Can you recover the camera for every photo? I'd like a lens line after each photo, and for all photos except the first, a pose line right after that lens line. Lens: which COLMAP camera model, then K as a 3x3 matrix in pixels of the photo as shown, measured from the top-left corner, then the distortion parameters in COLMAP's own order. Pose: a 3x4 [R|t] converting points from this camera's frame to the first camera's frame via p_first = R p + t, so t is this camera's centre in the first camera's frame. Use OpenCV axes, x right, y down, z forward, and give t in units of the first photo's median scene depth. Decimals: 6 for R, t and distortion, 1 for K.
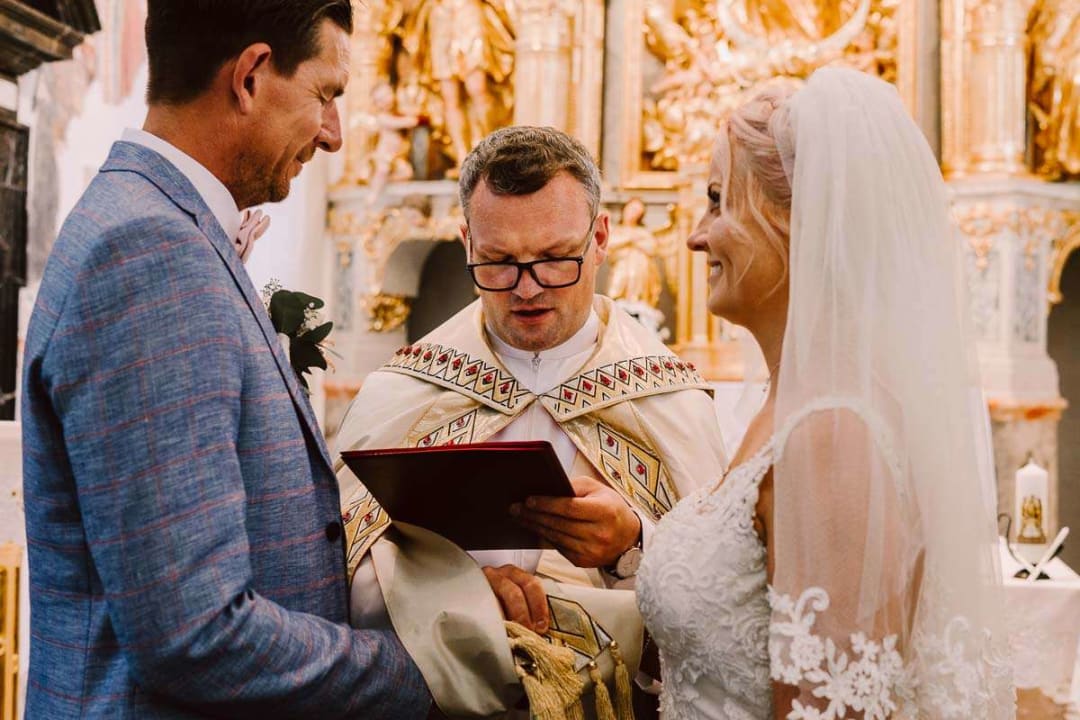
lens RADIAL K [[1732.0, 0, 566.4], [0, 1732.0, 357.4], [0, 0, 1]] dist [-0.014795, 0.000000]
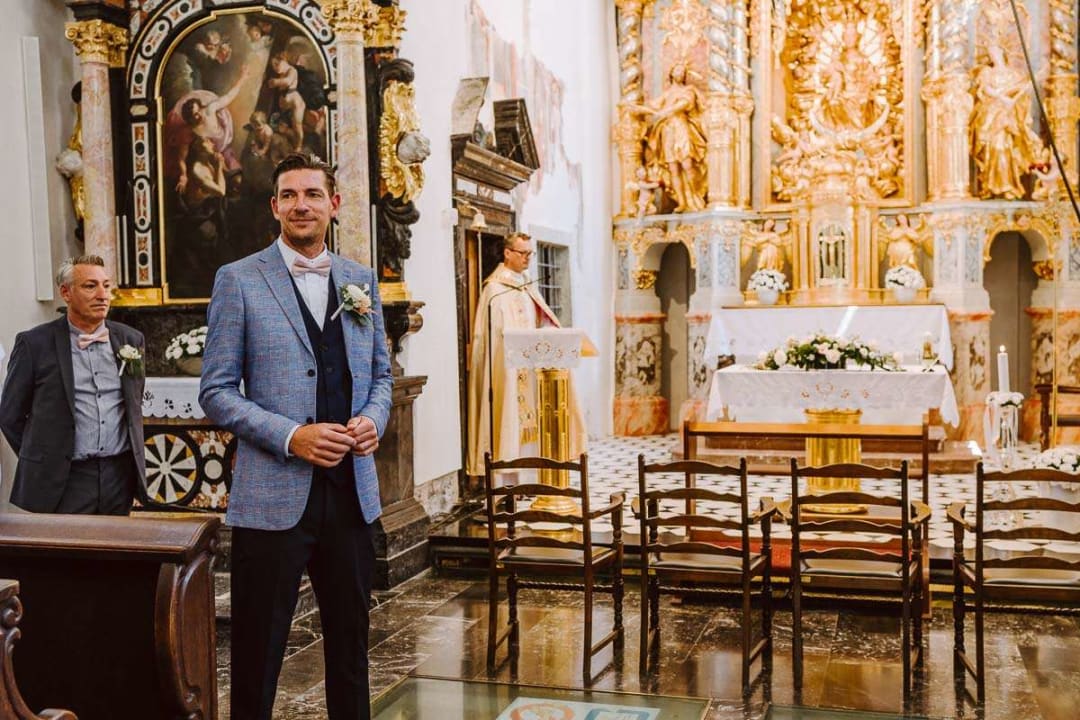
lens RADIAL K [[1081.6, 0, 541.1], [0, 1081.6, 359.3], [0, 0, 1]] dist [-0.024971, 0.000000]
pose [[0.986395, -0.030148, -0.161606, -0.023429], [0.038956, 0.997907, 0.051616, -0.003025], [0.159711, -0.057210, 0.985505, -0.276904]]
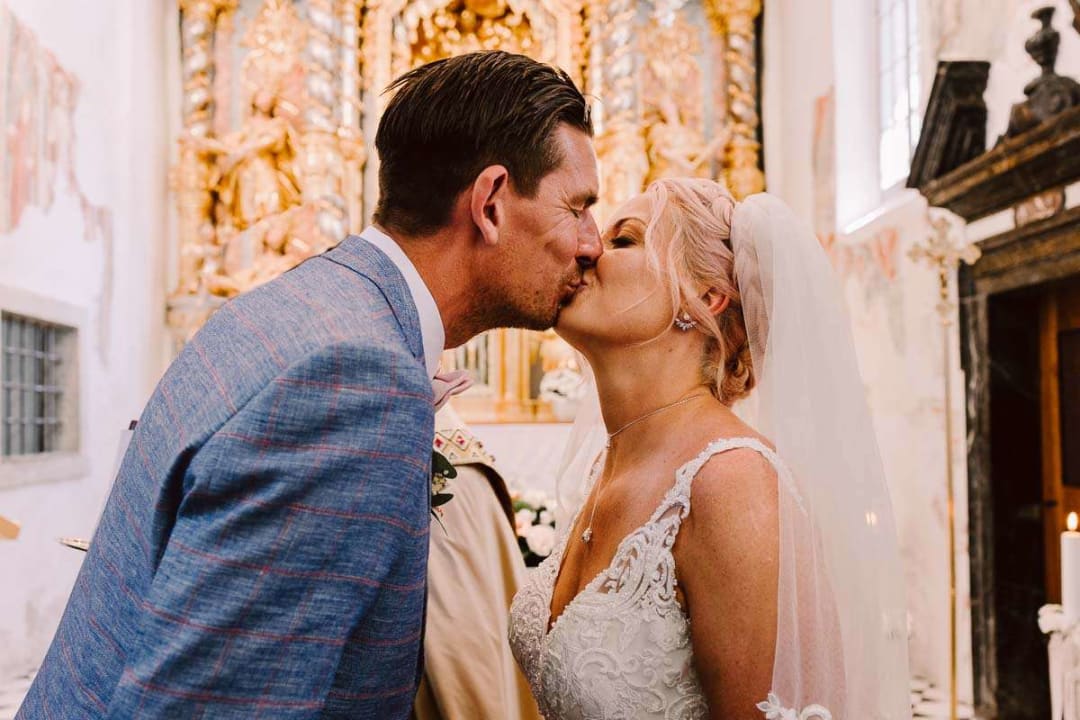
lens RADIAL K [[1081.6, 0, 546.4], [0, 1081.6, 367.3], [0, 0, 1]] dist [-0.024971, 0.000000]
pose [[0.979438, -0.018735, 0.200875, -0.011984], [0.026194, 0.999060, -0.034537, -0.001035], [-0.200040, 0.039089, 0.979008, 0.075300]]
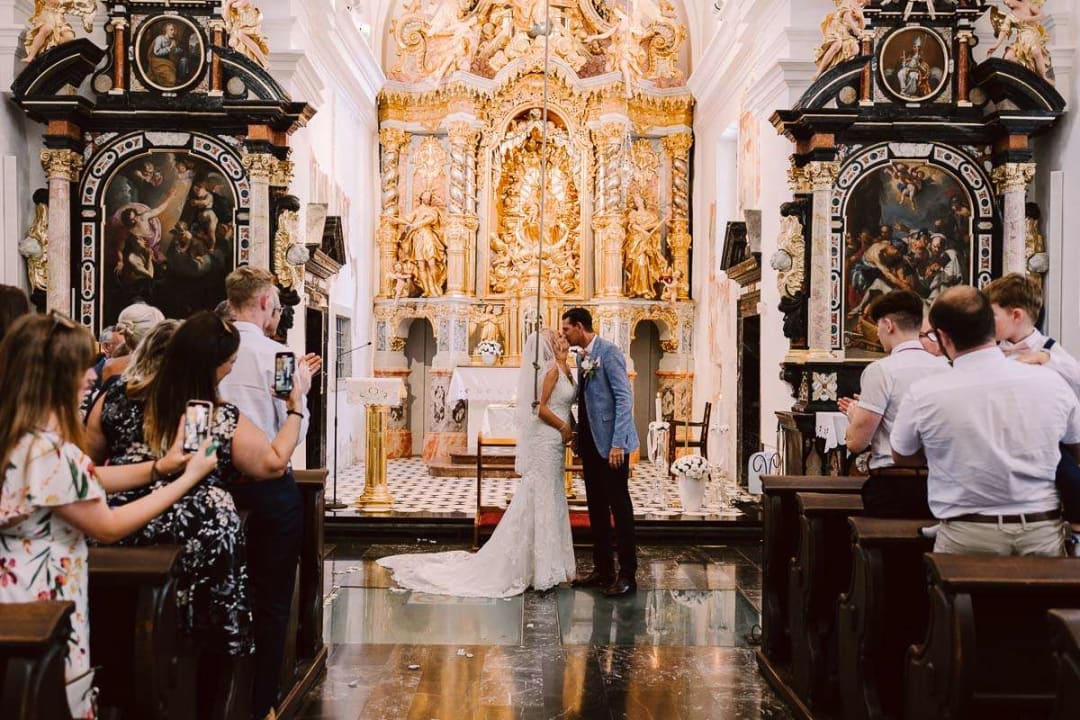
lens RADIAL K [[875.9, 0, 511.8], [0, 875.9, 358.3], [0, 0, 1]] dist [0.001421, 0.003032]
pose [[0.993108, -0.010295, 0.116753, -0.089947], [0.009983, 0.999945, 0.003257, -0.005899], [-0.116780, -0.002069, 0.993156, -0.423318]]
